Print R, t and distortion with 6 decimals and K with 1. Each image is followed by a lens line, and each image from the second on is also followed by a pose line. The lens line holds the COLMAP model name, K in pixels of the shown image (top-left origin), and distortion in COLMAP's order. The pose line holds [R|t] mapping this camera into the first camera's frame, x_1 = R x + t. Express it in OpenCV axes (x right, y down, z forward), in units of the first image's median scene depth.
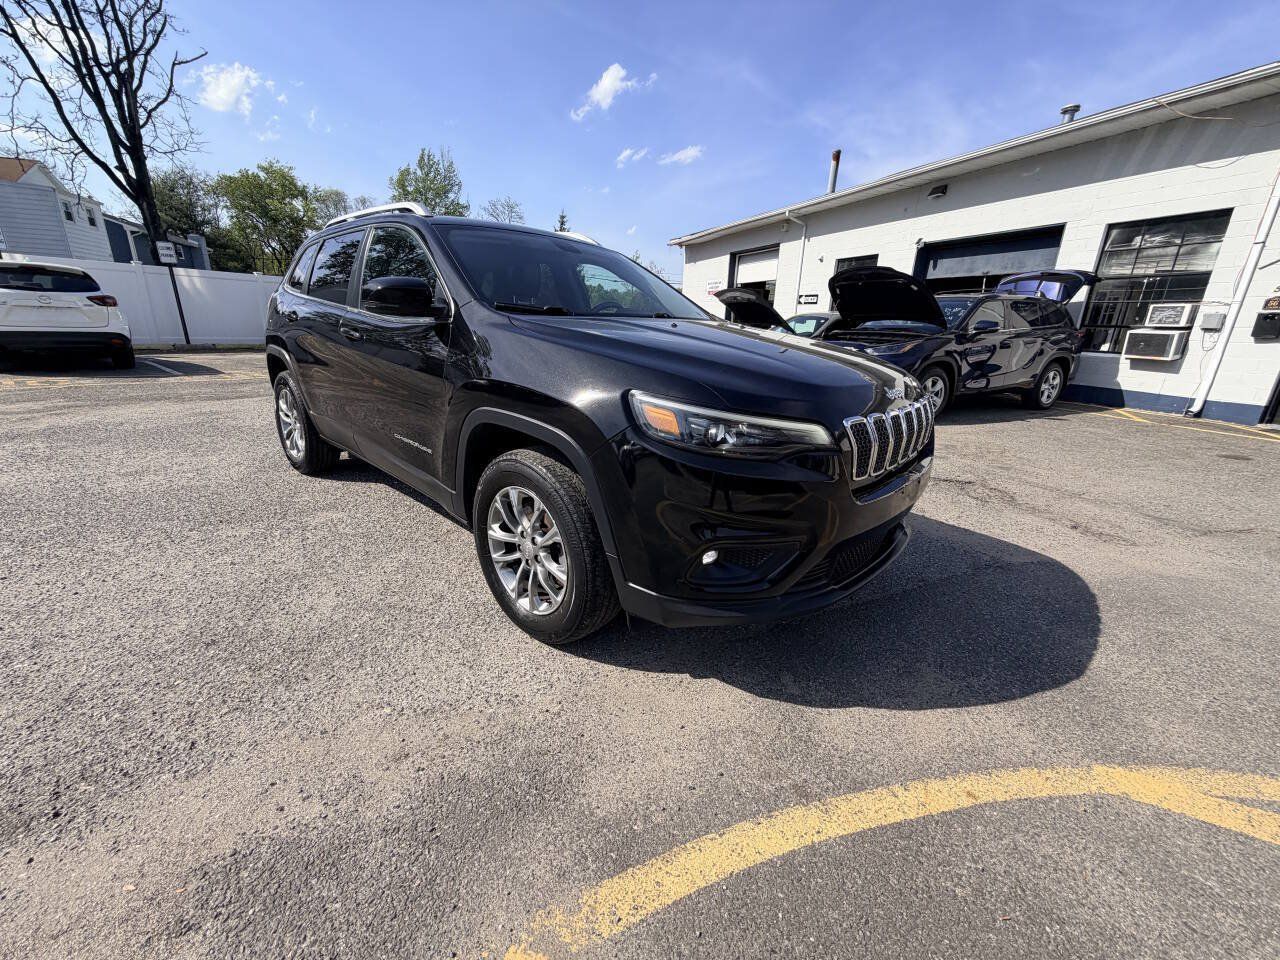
lens RADIAL K [[508.3, 0, 640.4], [0, 508.3, 480.2], [0, 0, 1]] dist [-0.000017, 0.000018]
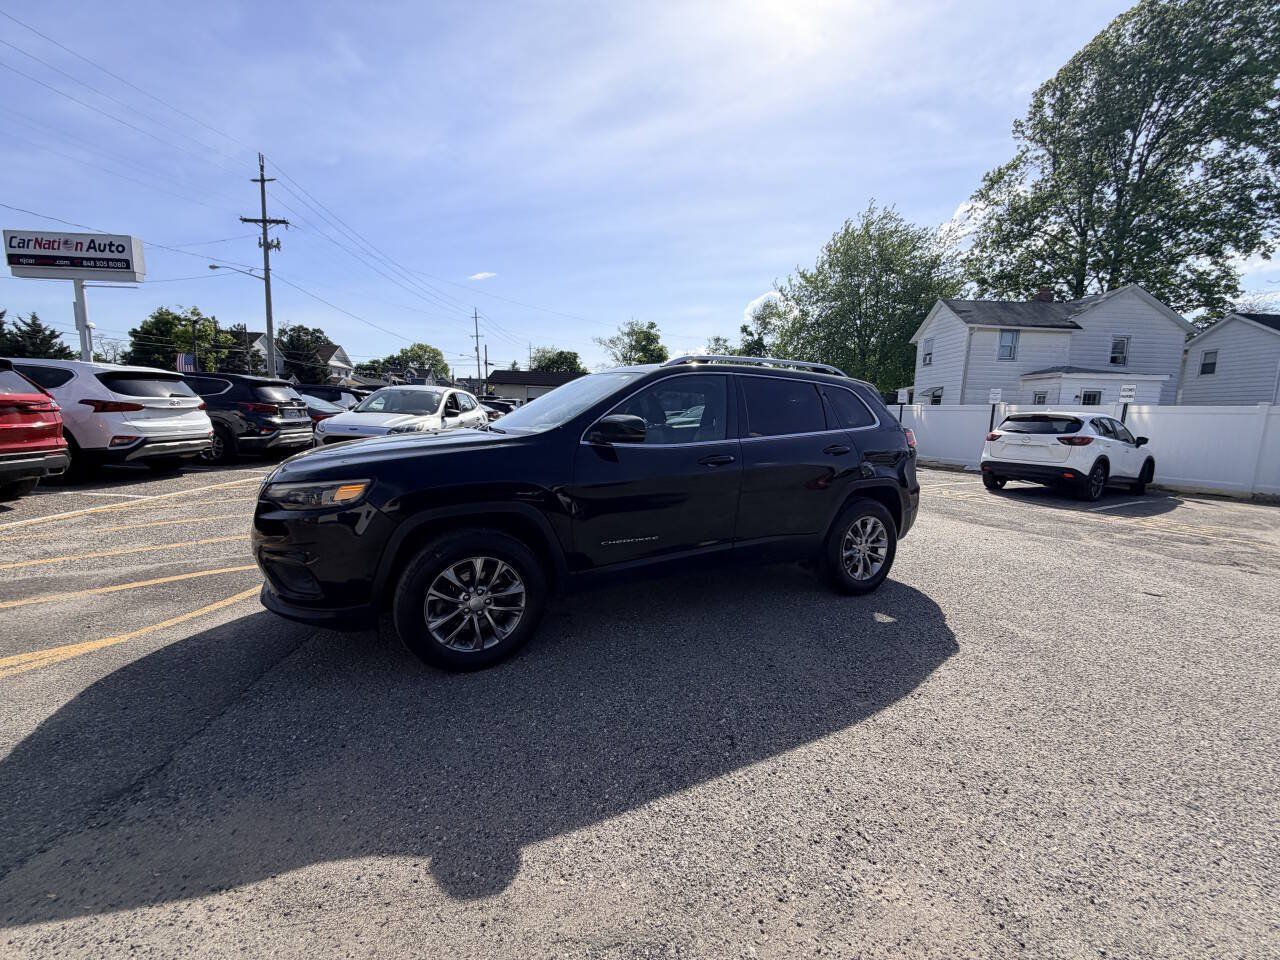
lens RADIAL K [[508.3, 0, 637.8], [0, 508.3, 480.6], [0, 0, 1]] dist [-0.000017, 0.000018]
pose [[-0.349506, 0.064359, -0.934721, 0.374017], [-0.325876, 0.927000, 0.185677, -0.182425], [0.878437, 0.369498, -0.303019, 0.577681]]
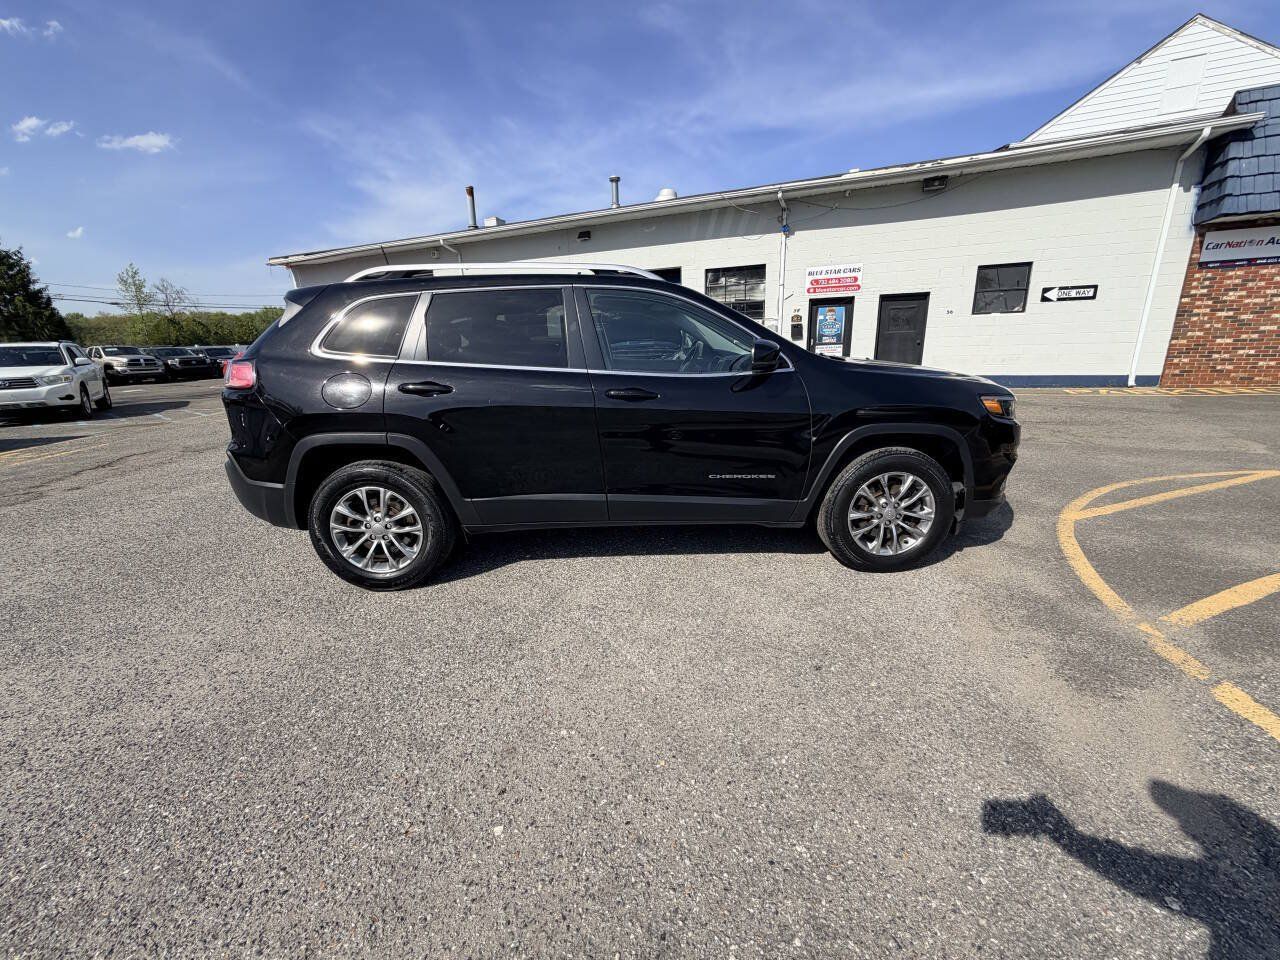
lens RADIAL K [[508.3, 0, 637.8], [0, 508.3, 479.4], [0, 0, 1]] dist [-0.000017, 0.000018]
pose [[0.715090, -0.239819, 0.656608, -0.420894], [0.262528, 0.962685, 0.065699, -0.062690], [-0.647862, 0.125398, 0.751365, 0.083932]]
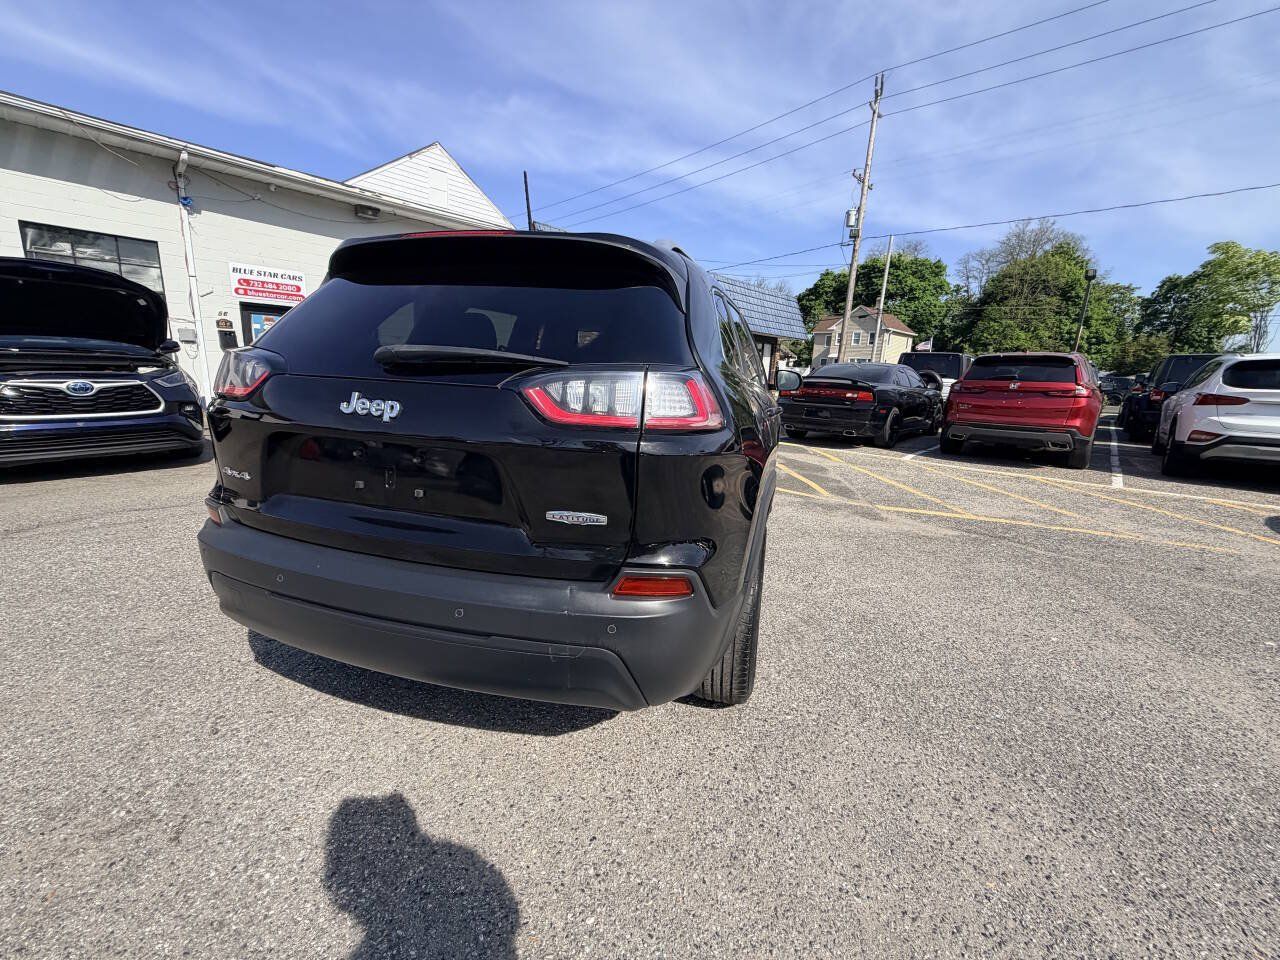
lens RADIAL K [[508.3, 0, 637.0], [0, 508.3, 477.8], [0, 0, 1]] dist [-0.000017, 0.000018]
pose [[-0.441683, -0.247690, 0.862302, -0.510612], [0.209584, 0.906056, 0.367610, -0.223129], [-0.872348, 0.343091, -0.348278, 0.596854]]
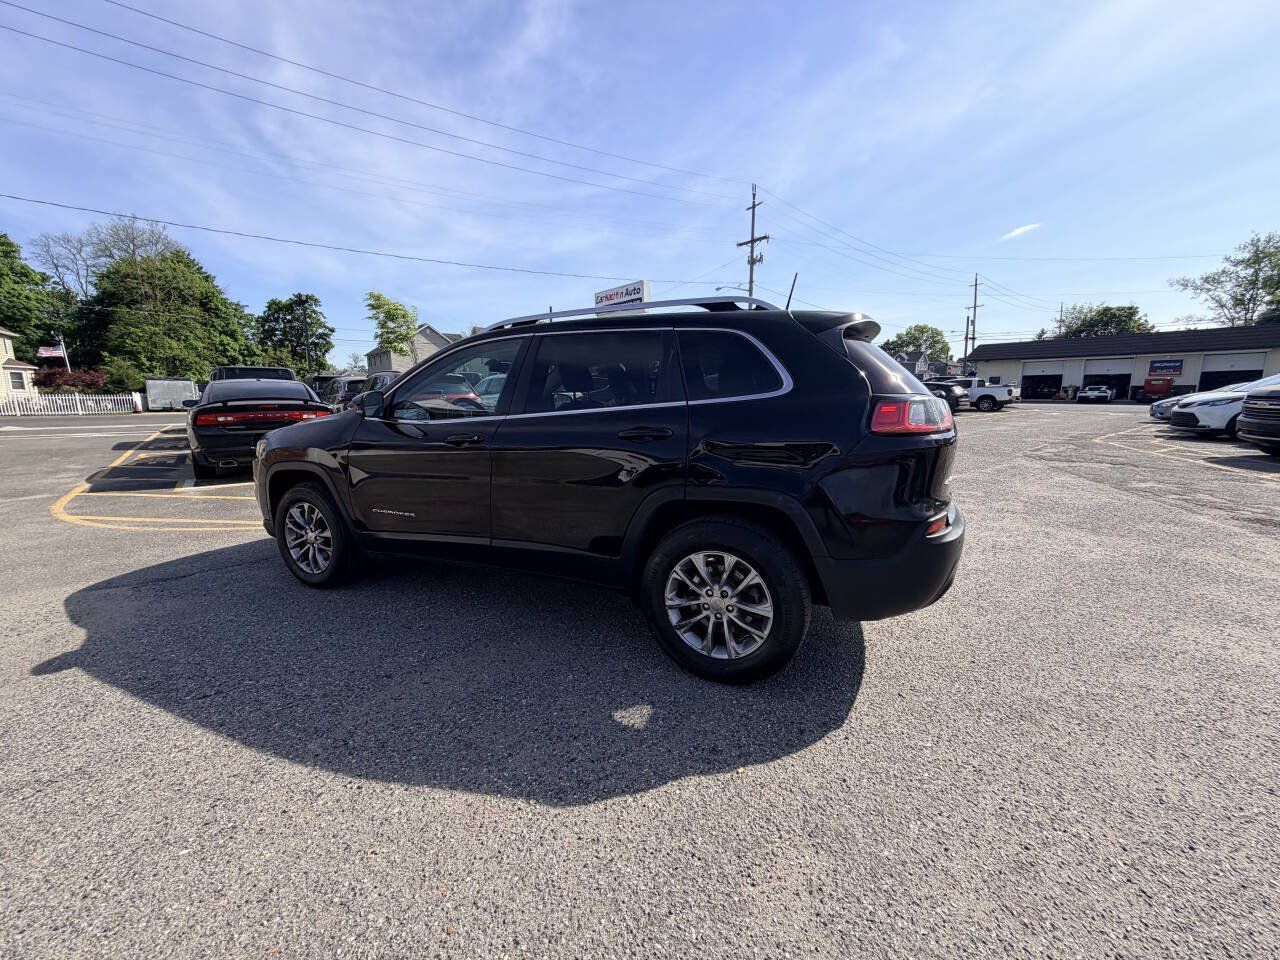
lens RADIAL K [[508.3, 0, 636.6], [0, 508.3, 480.0], [0, 0, 1]] dist [-0.000017, 0.000018]
pose [[-0.953943, 0.010712, -0.299797, -0.033122], [-0.124086, 0.895772, 0.426844, -0.283175], [0.273123, 0.444385, -0.853186, 0.849860]]
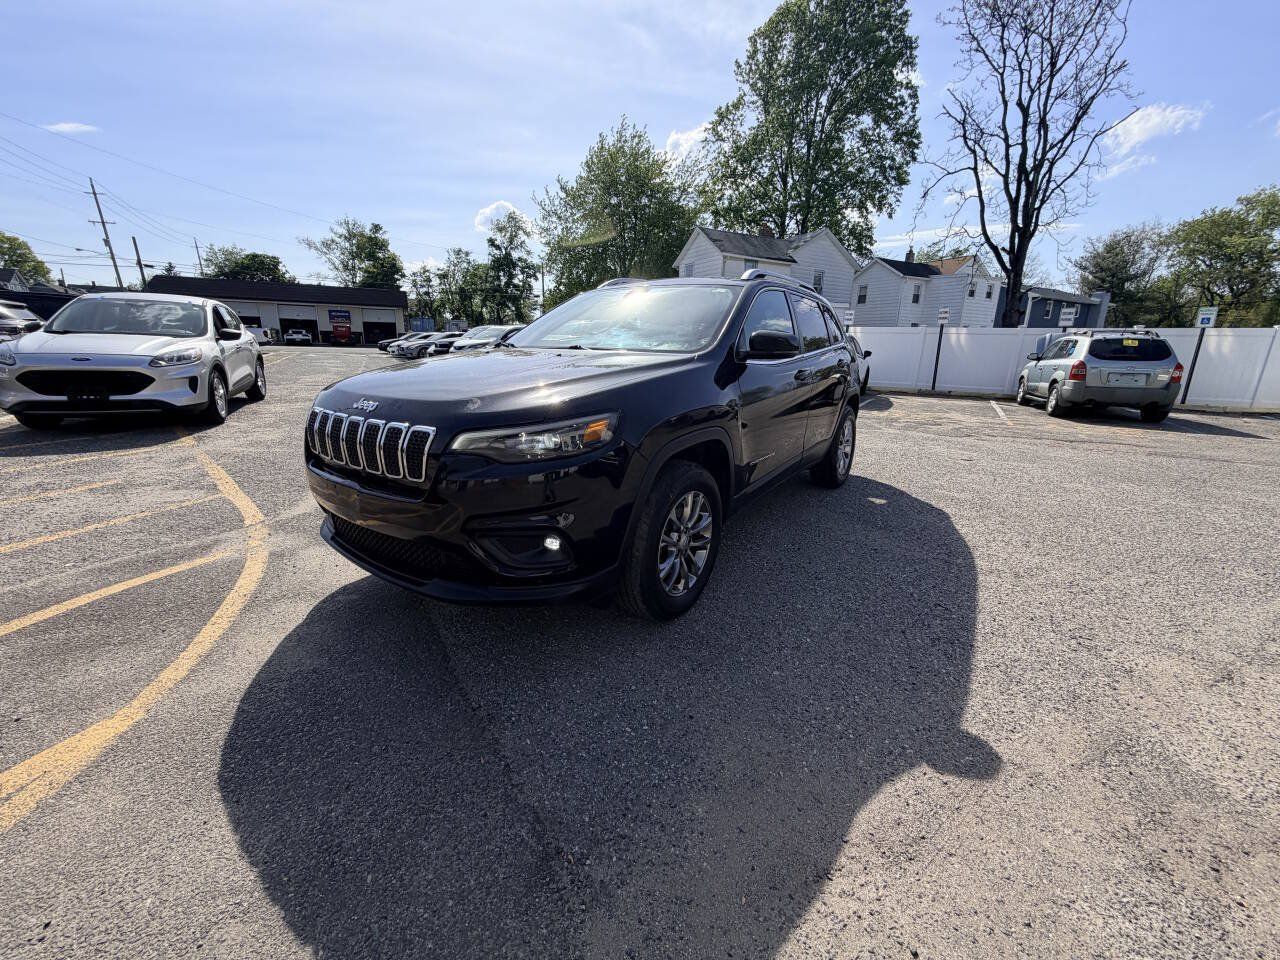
lens RADIAL K [[508.3, 0, 638.4], [0, 508.3, 481.5], [0, 0, 1]] dist [-0.000017, 0.000018]
pose [[0.125317, 0.218109, -0.967845, 0.387138], [-0.313769, 0.934176, 0.169895, -0.089626], [0.941193, 0.282389, 0.185504, 0.322772]]
